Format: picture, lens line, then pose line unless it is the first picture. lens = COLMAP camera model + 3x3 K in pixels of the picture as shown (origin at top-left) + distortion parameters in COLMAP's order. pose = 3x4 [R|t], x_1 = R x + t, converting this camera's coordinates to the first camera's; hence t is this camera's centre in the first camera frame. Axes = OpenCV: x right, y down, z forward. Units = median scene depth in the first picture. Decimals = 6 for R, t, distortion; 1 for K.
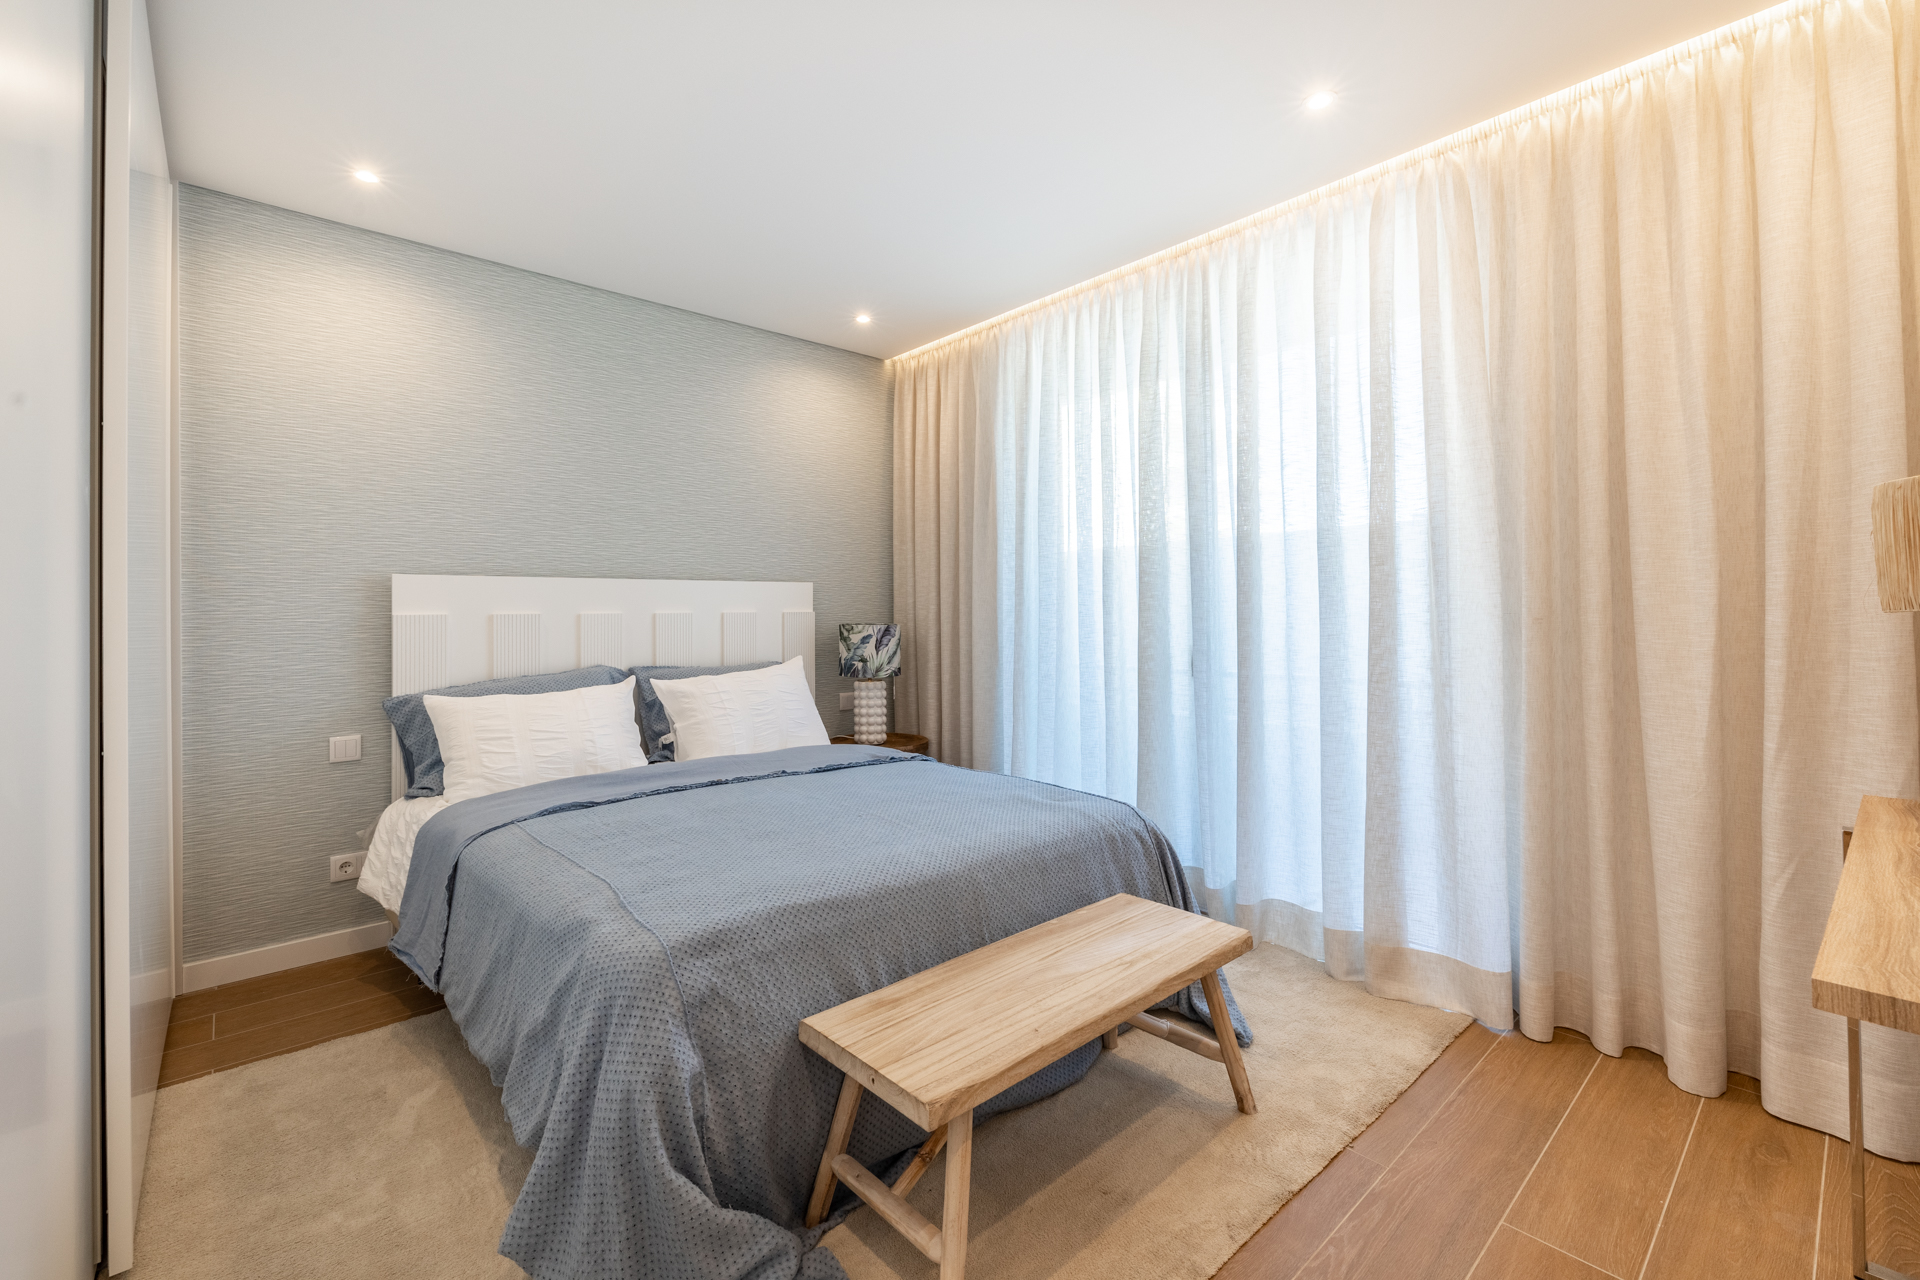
lens RADIAL K [[812.0, 0, 960.2], [0, 812.0, 604.5], [0, 0, 1]] dist [0.001713, 0.000185]
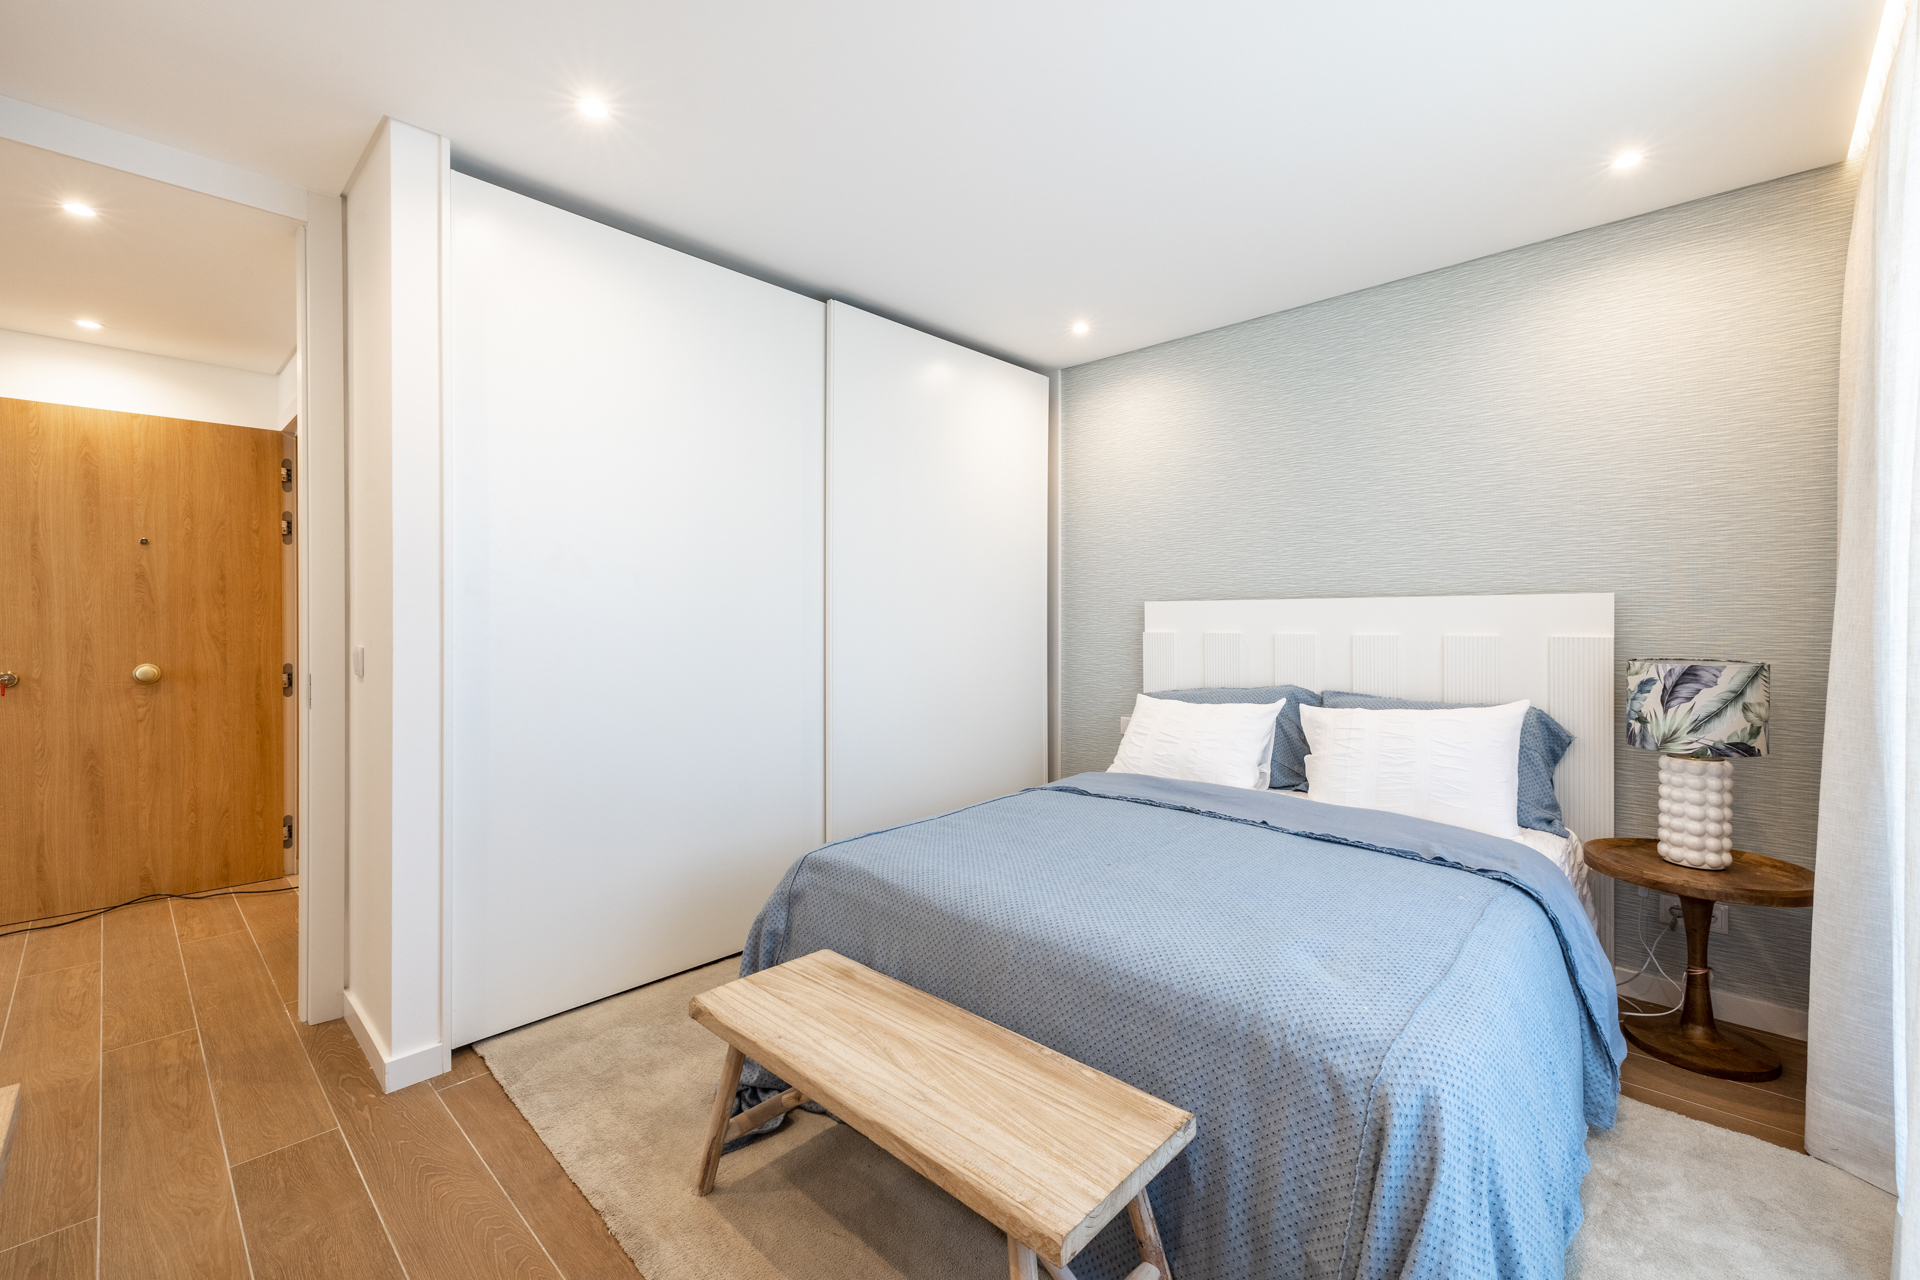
lens RADIAL K [[798.8, 0, 960.0], [0, 798.8, 640.0], [0, 0, 1]] dist [0.001193, 0.000118]
pose [[0.078353, 0.030313, -0.996465, 0.450480], [0.007690, 0.999490, 0.031009, -0.014374], [0.996896, -0.010092, 0.078080, 0.451710]]
